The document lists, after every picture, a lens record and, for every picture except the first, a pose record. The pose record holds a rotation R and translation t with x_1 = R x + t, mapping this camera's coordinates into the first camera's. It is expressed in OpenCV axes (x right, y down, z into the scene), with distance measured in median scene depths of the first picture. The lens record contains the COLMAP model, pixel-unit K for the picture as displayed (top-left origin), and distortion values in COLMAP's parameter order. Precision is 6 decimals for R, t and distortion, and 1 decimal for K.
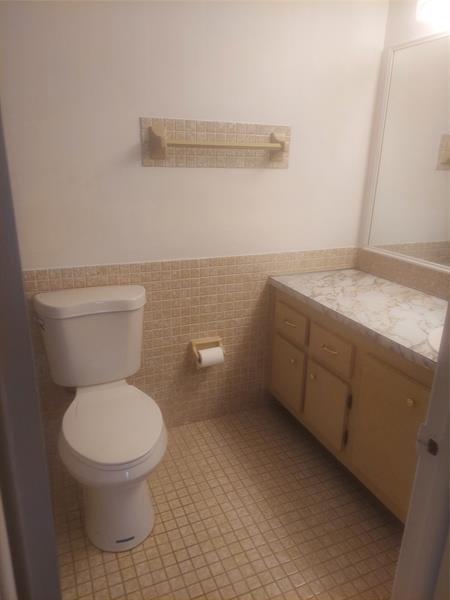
lens RADIAL K [[427.3, 0, 225.0], [0, 427.3, 300.0], [0, 0, 1]] dist [0.071632, -0.071162]
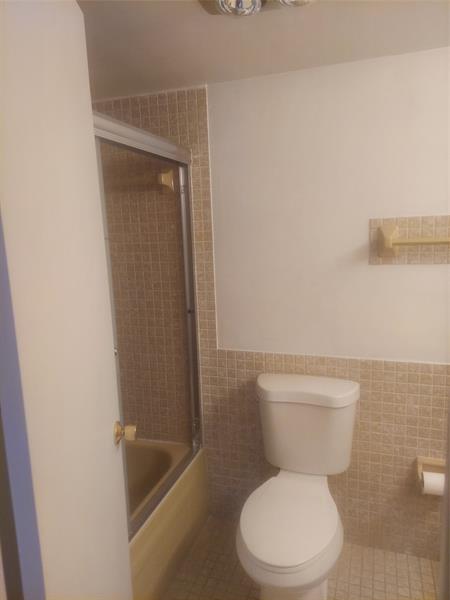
lens RADIAL K [[427.3, 0, 225.0], [0, 427.3, 300.0], [0, 0, 1]] dist [0.071632, -0.071162]
pose [[0.735923, 0.062250, -0.674197, 0.228693], [-0.163631, 0.982599, -0.087888, -0.082716], [0.656995, 0.174998, 0.733303, 0.059123]]
